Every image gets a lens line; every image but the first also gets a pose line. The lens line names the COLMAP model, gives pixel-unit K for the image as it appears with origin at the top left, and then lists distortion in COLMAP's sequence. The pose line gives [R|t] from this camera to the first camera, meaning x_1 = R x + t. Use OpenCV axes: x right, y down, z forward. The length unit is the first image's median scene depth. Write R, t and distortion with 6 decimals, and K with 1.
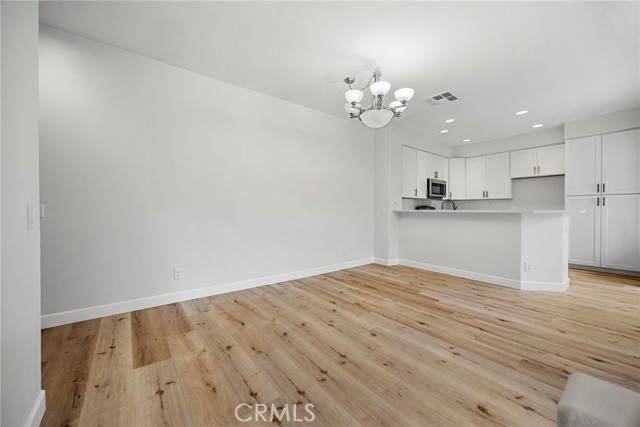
lens RADIAL K [[247.1, 0, 318.4], [0, 247.1, 210.9], [0, 0, 1]] dist [-0.001780, -0.000489]
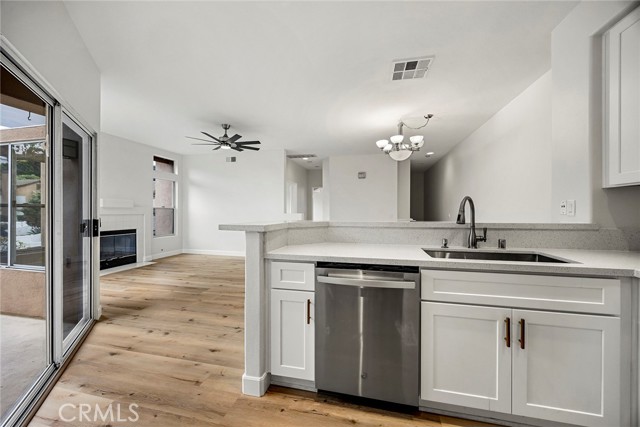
lens RADIAL K [[247.1, 0, 316.7], [0, 247.1, 210.3], [0, 0, 1]] dist [-0.001780, -0.000489]
pose [[-0.788497, 0.001147, -0.615037, 0.925736], [0.000138, 0.999999, 0.001689, -0.022108], [0.615038, 0.001247, -0.788496, 1.121311]]
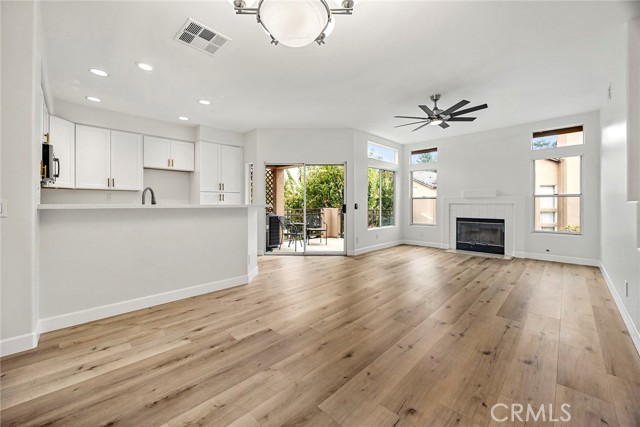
lens RADIAL K [[247.1, 0, 320.6], [0, 247.1, 205.0], [0, 0, 1]] dist [-0.001780, -0.000489]
pose [[-0.124015, -0.004468, 0.992270, -0.162672], [0.003456, 0.999982, 0.004935, -0.003671], [-0.992274, 0.004041, -0.123997, 0.609001]]
